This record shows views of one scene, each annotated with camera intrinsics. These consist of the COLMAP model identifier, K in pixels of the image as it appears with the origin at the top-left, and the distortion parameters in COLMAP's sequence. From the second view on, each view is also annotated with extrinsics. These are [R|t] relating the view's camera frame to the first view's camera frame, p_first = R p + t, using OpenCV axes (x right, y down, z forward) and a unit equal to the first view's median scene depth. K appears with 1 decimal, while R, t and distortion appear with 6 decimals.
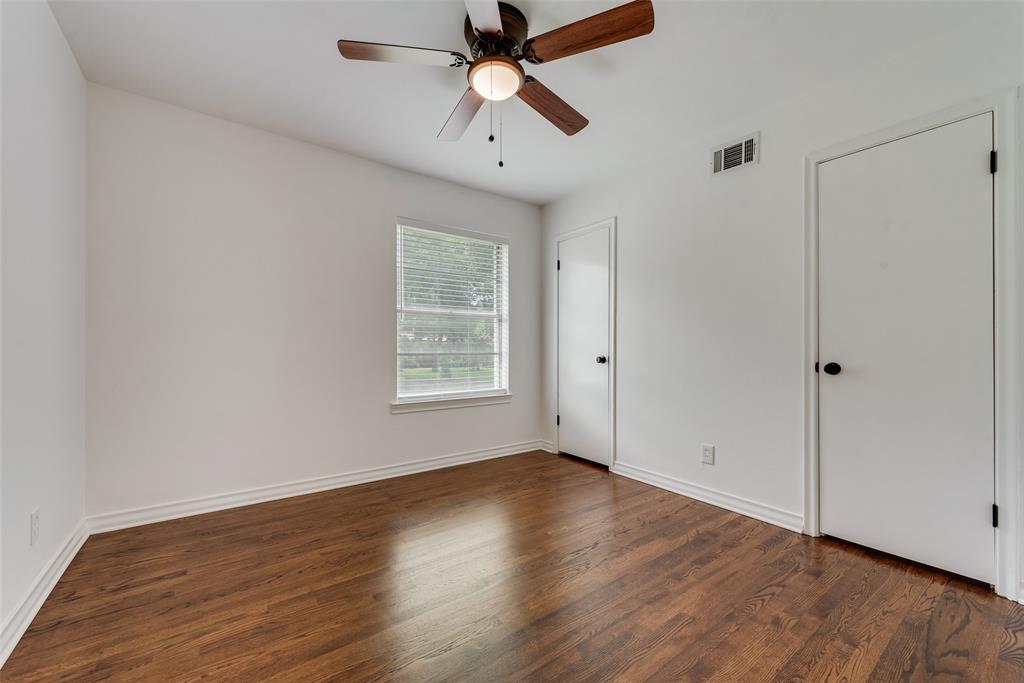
lens RADIAL K [[400.3, 0, 508.5], [0, 400.3, 340.5], [0, 0, 1]] dist [0.000353, -0.000221]
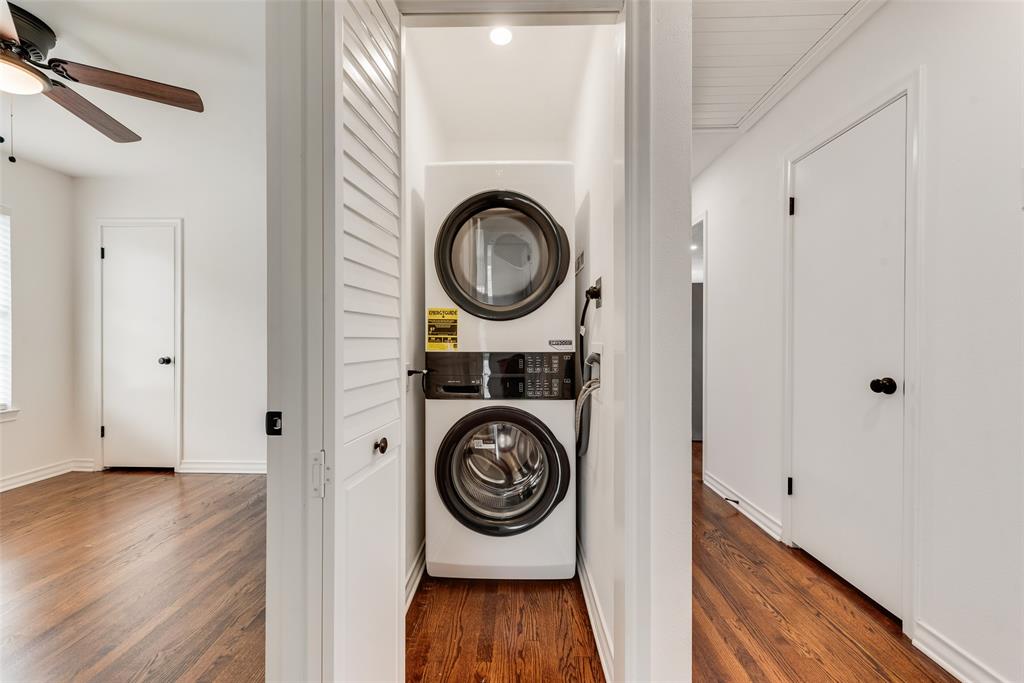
lens RADIAL K [[400.3, 0, 508.5], [0, 400.3, 340.5], [0, 0, 1]] dist [0.000353, -0.000221]
pose [[0.611639, -0.004952, 0.791122, -0.038683], [-0.015042, 0.999727, 0.017887, -0.044907], [-0.790994, -0.022840, 0.611397, -0.366466]]
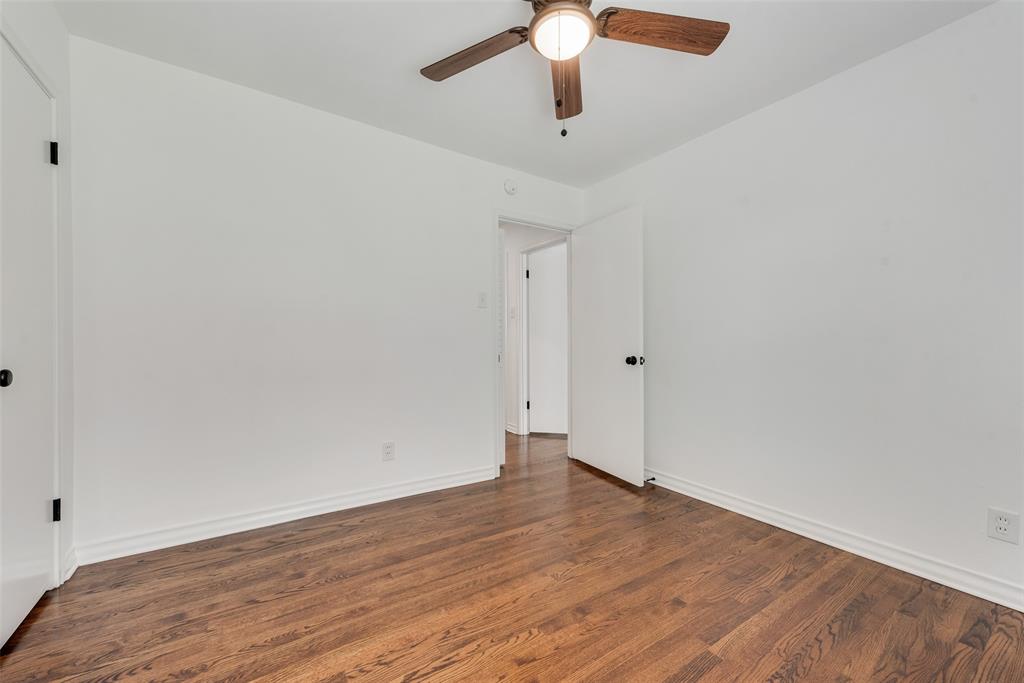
lens RADIAL K [[400.3, 0, 508.5], [0, 400.3, 340.5], [0, 0, 1]] dist [0.000353, -0.000221]
pose [[-0.998552, -0.013345, 0.052109, 0.038002], [-0.014590, 0.999615, -0.023585, 0.017605], [-0.051775, -0.024311, -0.998363, 1.417193]]
